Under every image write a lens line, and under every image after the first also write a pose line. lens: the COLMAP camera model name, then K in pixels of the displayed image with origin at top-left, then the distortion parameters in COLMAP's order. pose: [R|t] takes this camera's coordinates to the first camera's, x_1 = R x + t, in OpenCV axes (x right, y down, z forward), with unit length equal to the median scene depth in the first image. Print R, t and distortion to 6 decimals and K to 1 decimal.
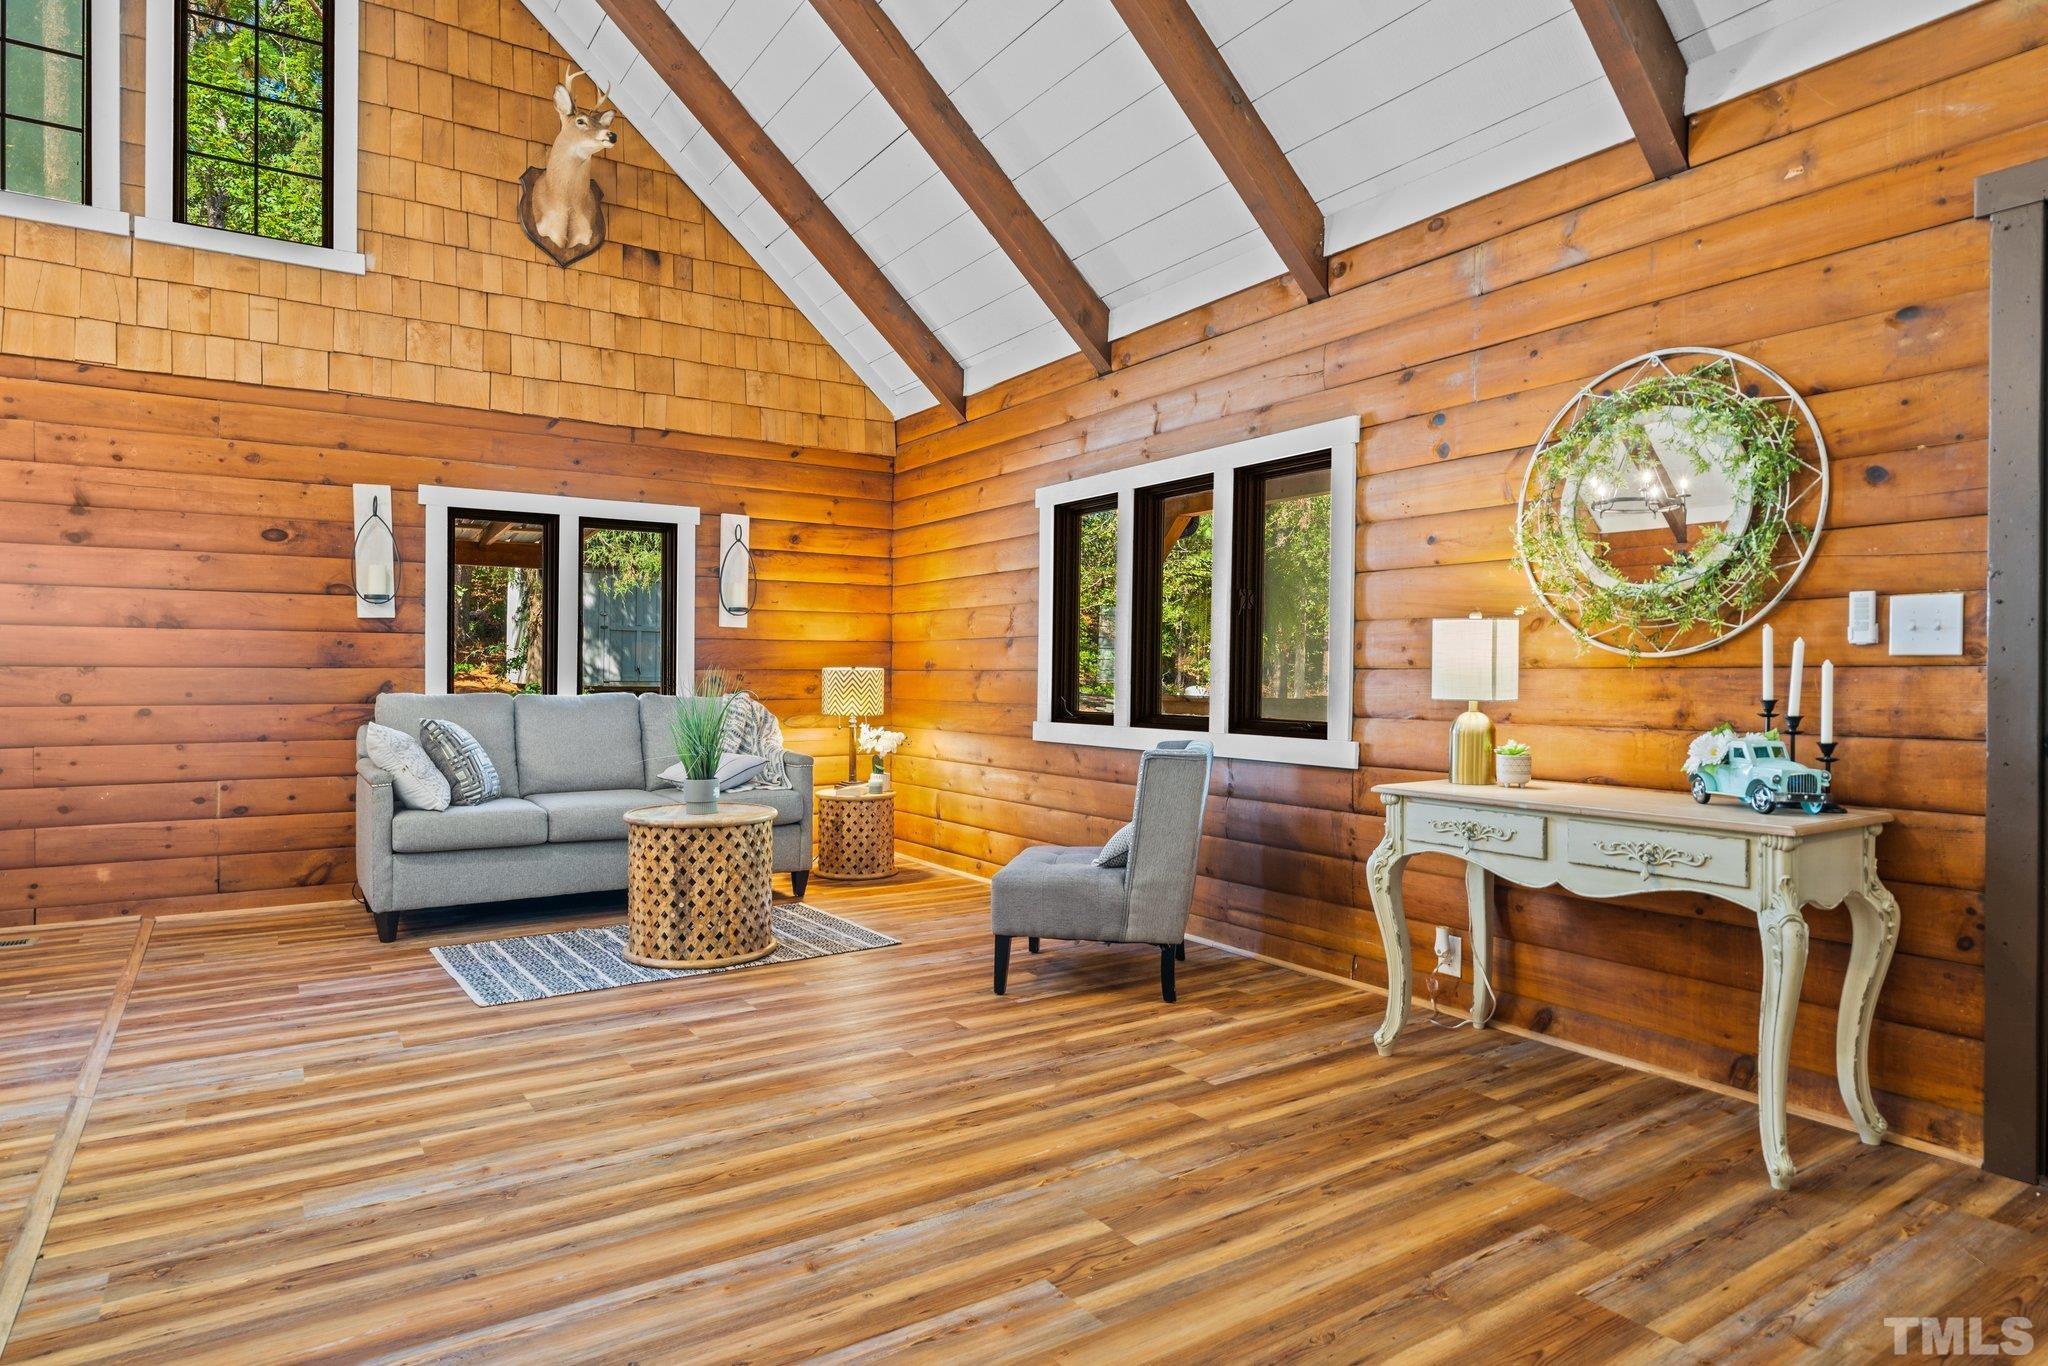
lens RADIAL K [[1159.2, 0, 1012.5], [0, 1159.2, 677.5], [0, 0, 1]] dist [-0.014137, 0.004040]
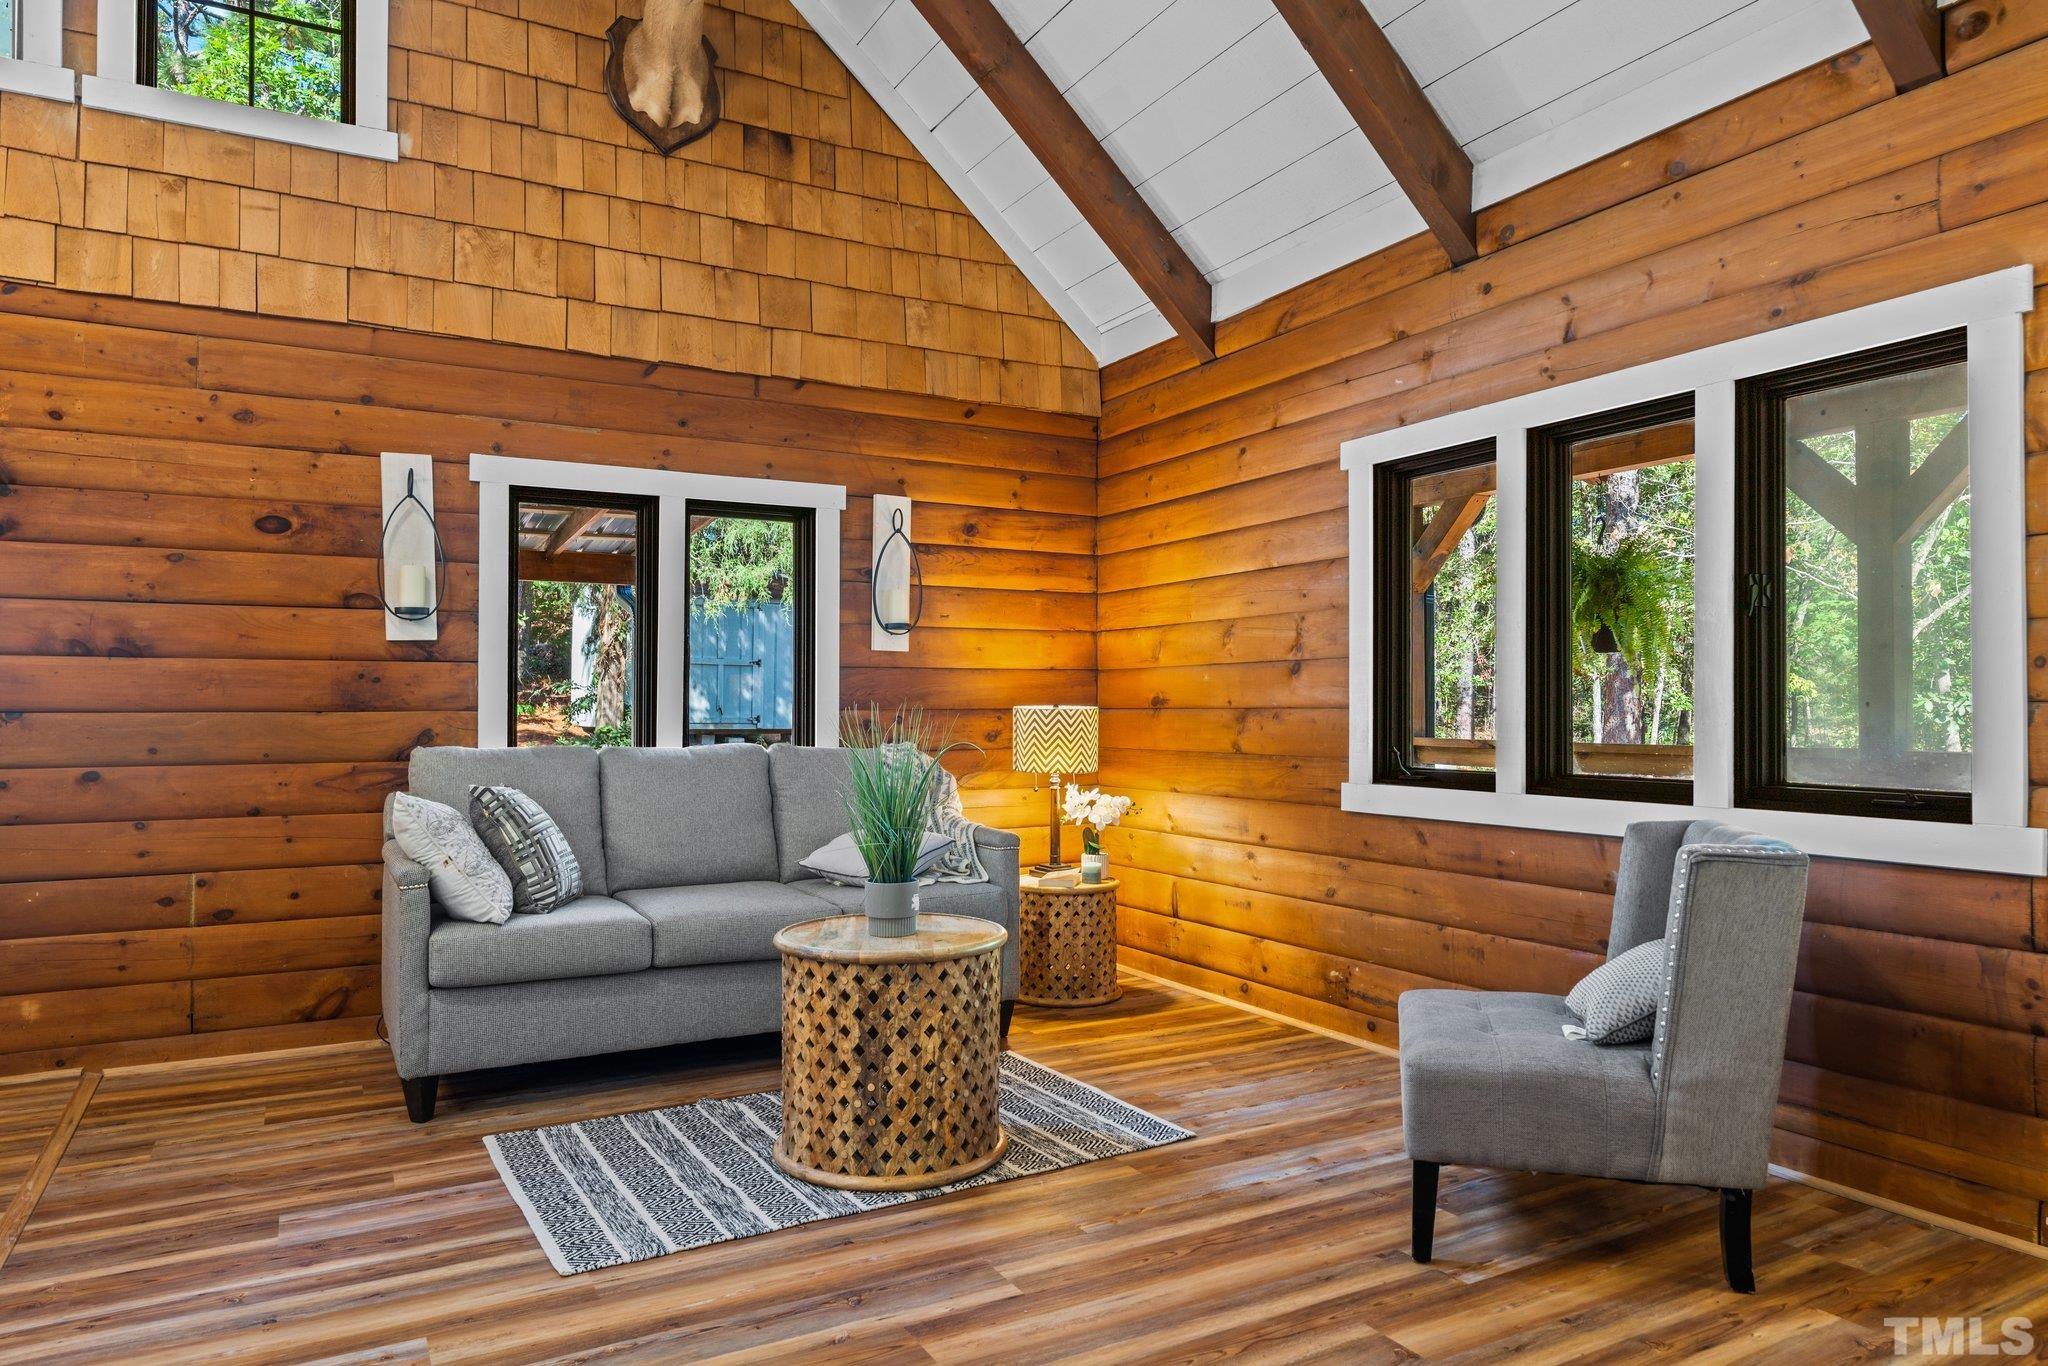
lens RADIAL K [[1333.6, 0, 1023.4], [0, 1333.6, 676.8], [0, 0, 1]] dist [-0.003599, 0.000980]
pose [[0.996533, -0.009652, -0.082637, -0.136561], [0.007246, 0.999542, -0.029370, -0.003569], [0.082882, 0.028669, 0.996147, 0.270681]]
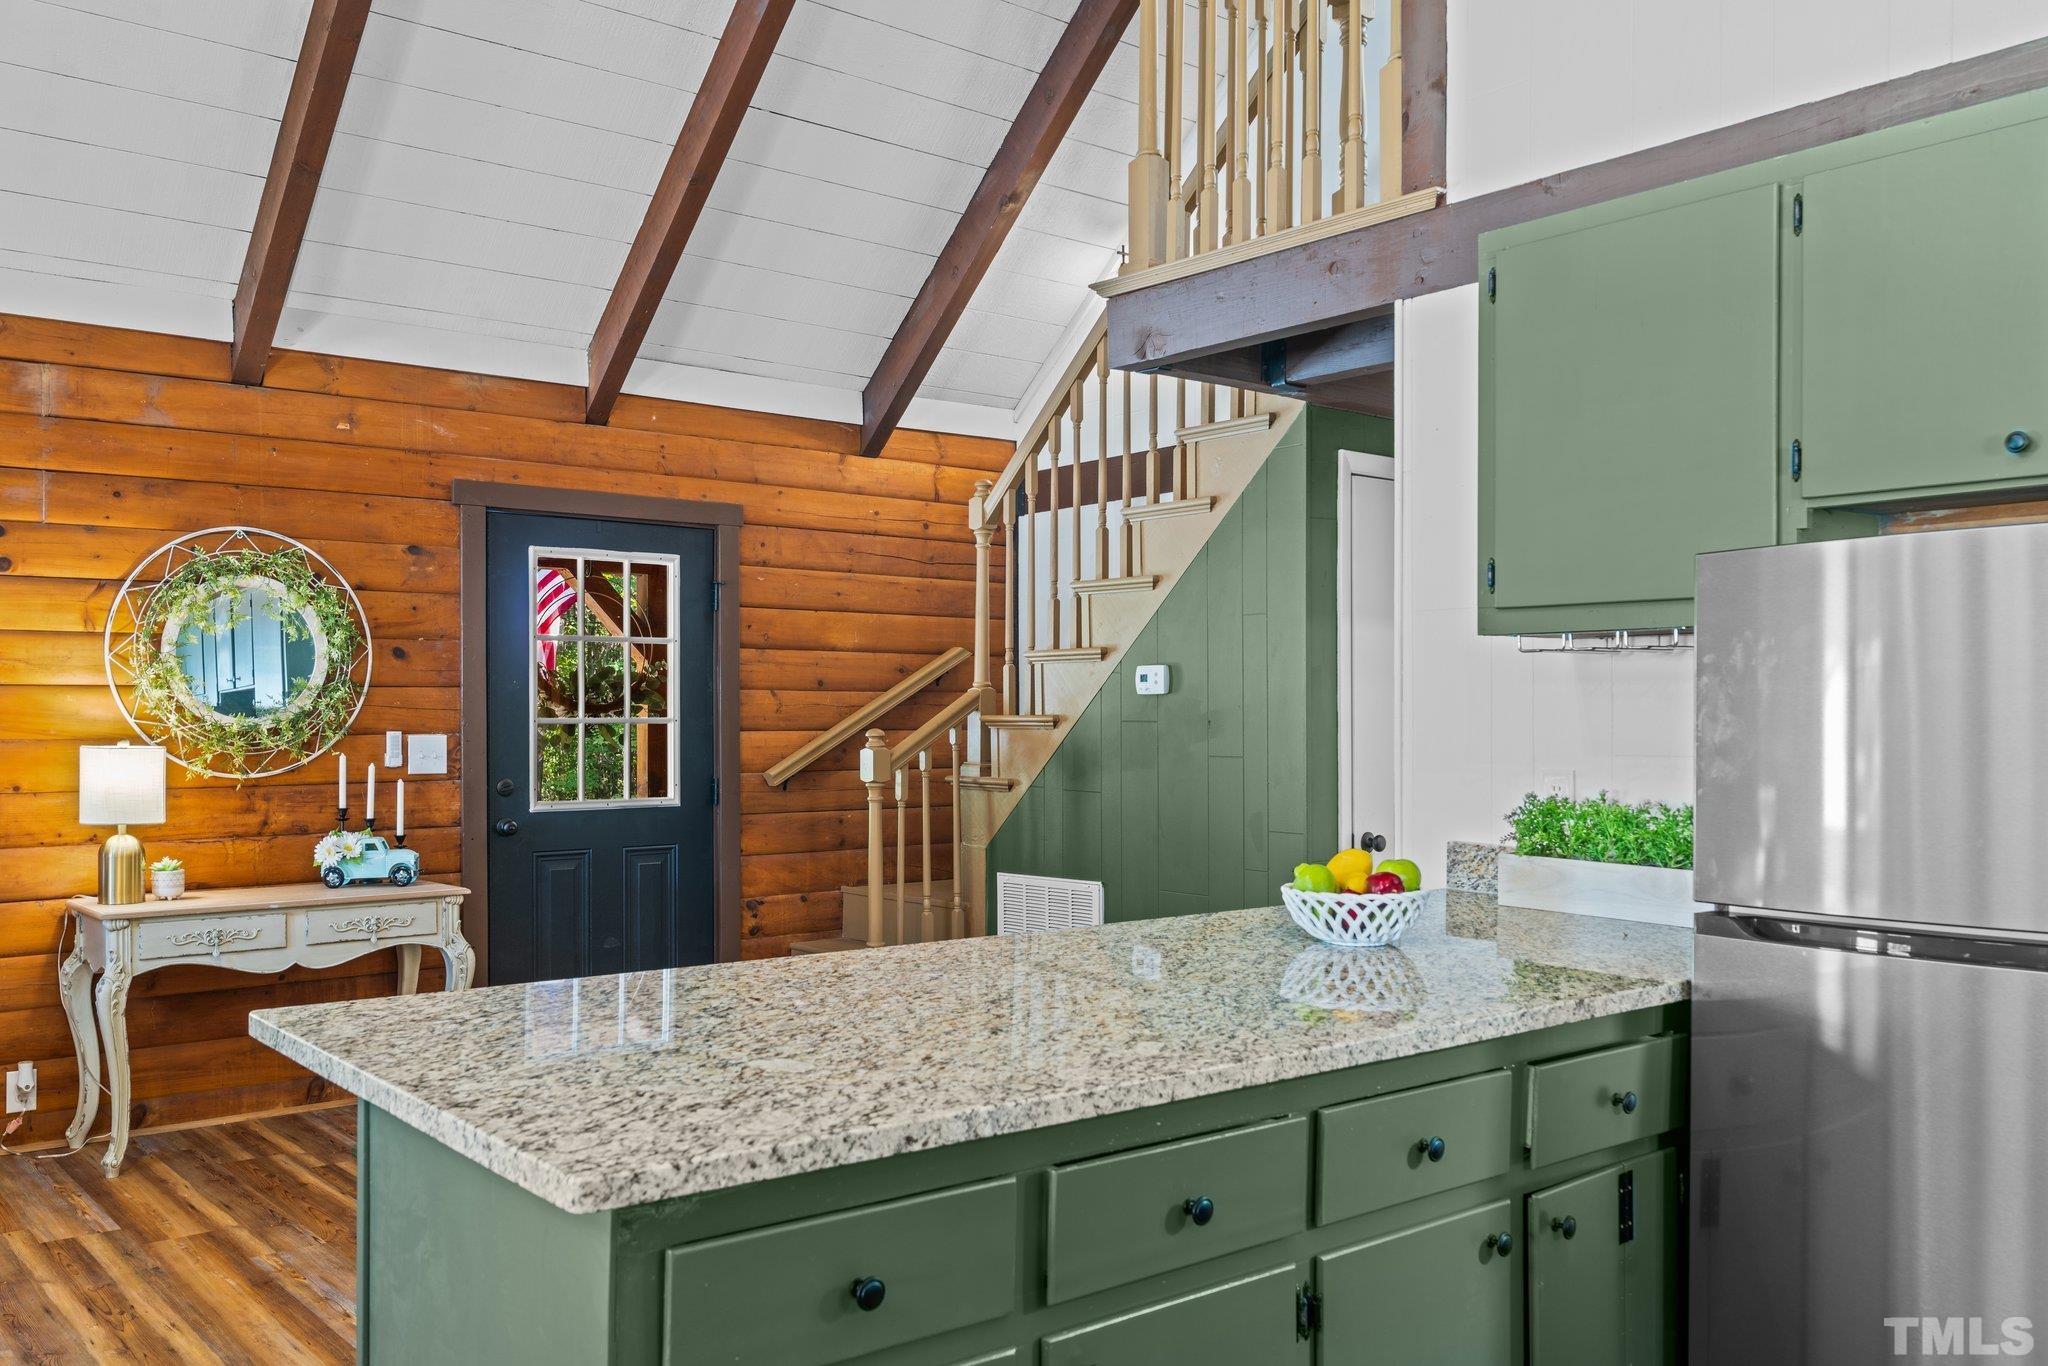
lens RADIAL K [[1687.8, 0, 1025.9], [0, 1687.8, 727.5], [0, 0, 1]] dist [0.000098, 0.002006]
pose [[-0.109947, -0.008263, 0.993903, -0.939063], [0.009452, 0.999912, 0.009358, -0.057599], [-0.993893, 0.010423, -0.109859, 0.270050]]
